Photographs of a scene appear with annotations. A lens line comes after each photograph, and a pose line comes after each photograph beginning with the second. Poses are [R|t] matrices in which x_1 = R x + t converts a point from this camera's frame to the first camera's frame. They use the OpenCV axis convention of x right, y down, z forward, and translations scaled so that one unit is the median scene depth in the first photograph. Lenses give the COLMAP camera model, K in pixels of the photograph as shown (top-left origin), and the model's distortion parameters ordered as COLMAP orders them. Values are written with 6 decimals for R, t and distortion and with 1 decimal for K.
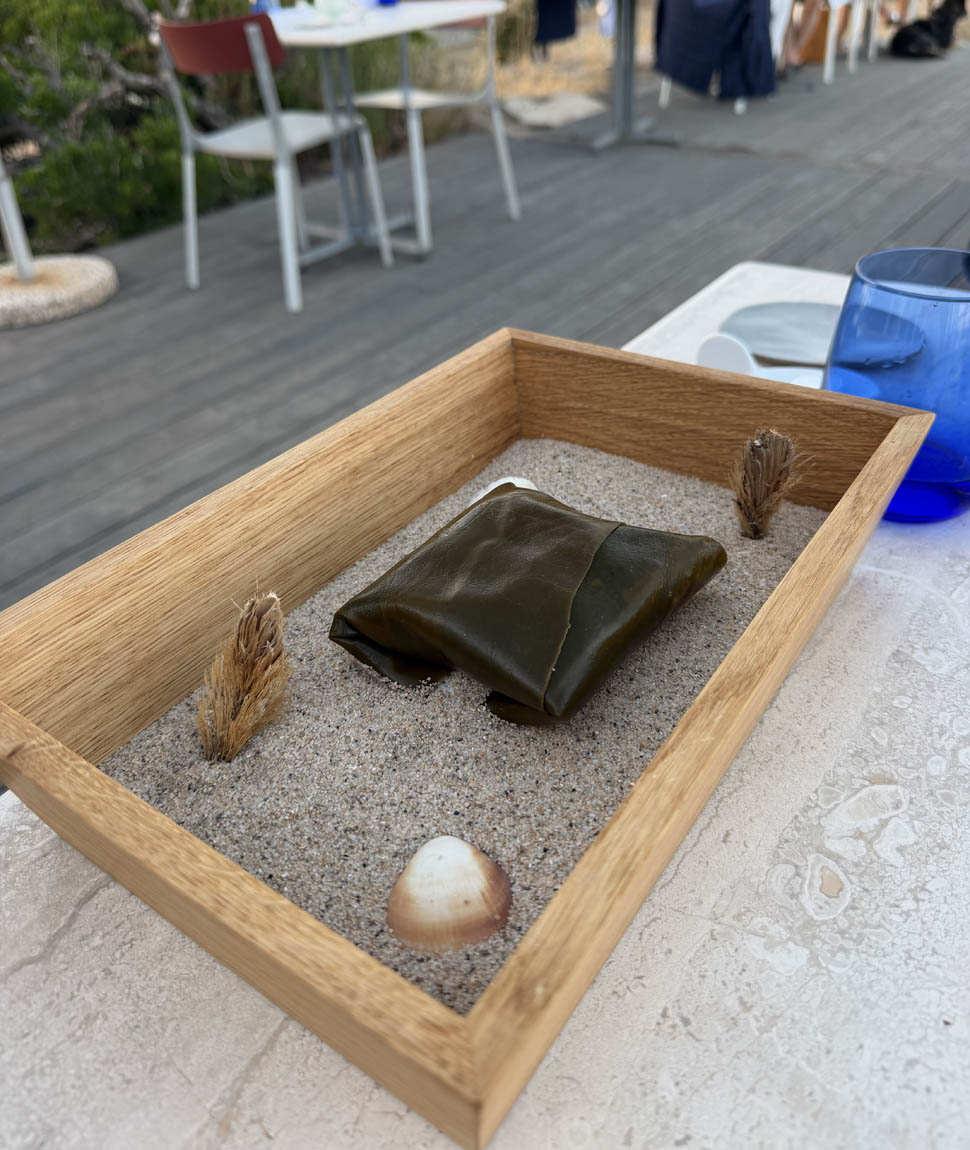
lens RADIAL K [[897.3, 0, 485.0], [0, 897.3, 575.0], [0, 0, 1]] dist [-0.008224, -0.032191]
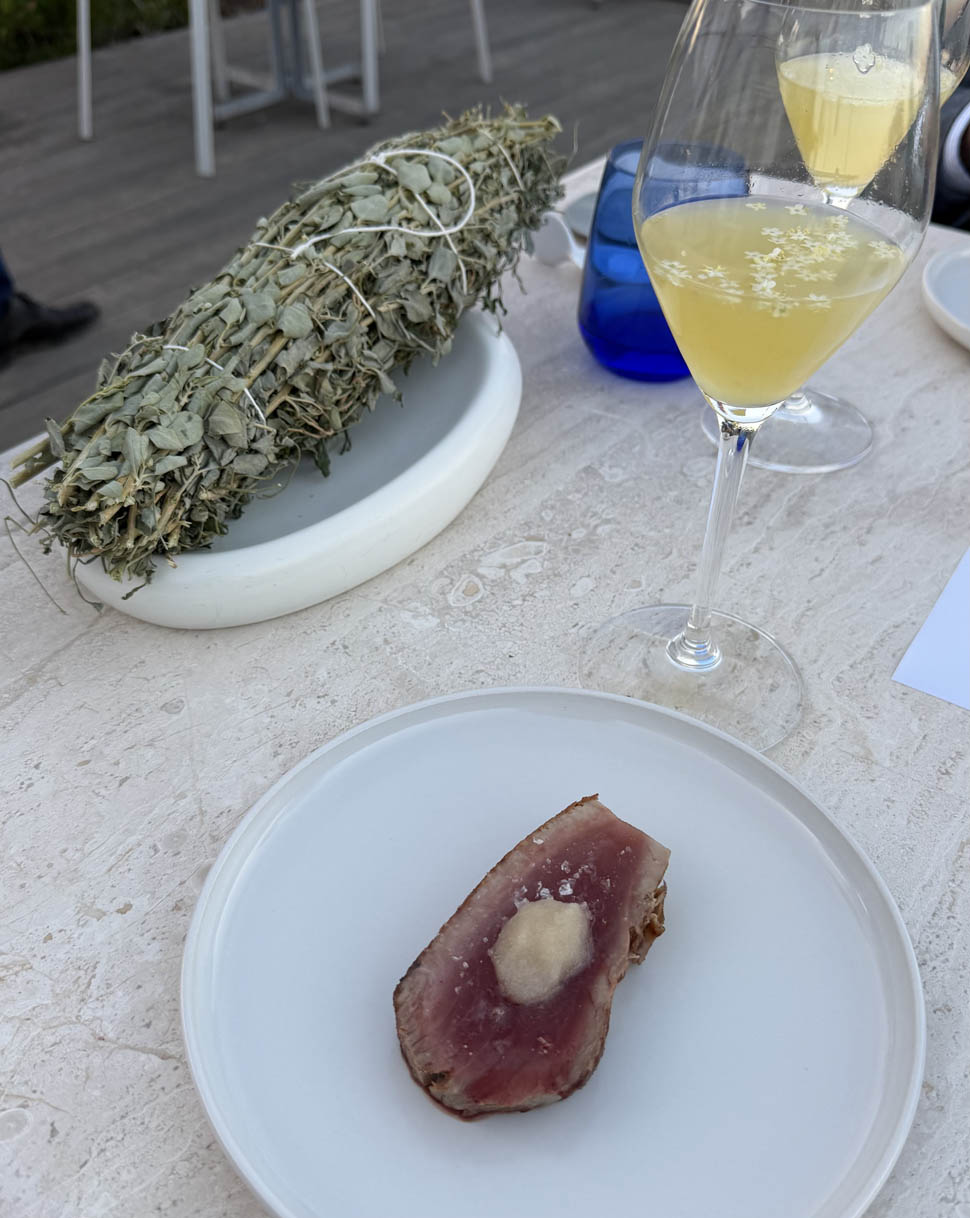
lens RADIAL K [[1106.5, 0, 483.0], [0, 1106.5, 623.6], [0, 0, 1]] dist [0.167206, -0.419793]
pose [[0.997207, 0.064230, 0.038104, 0.309831], [-0.066886, 0.995081, 0.073076, 0.243128], [-0.033223, -0.075421, 0.996598, -0.737719]]
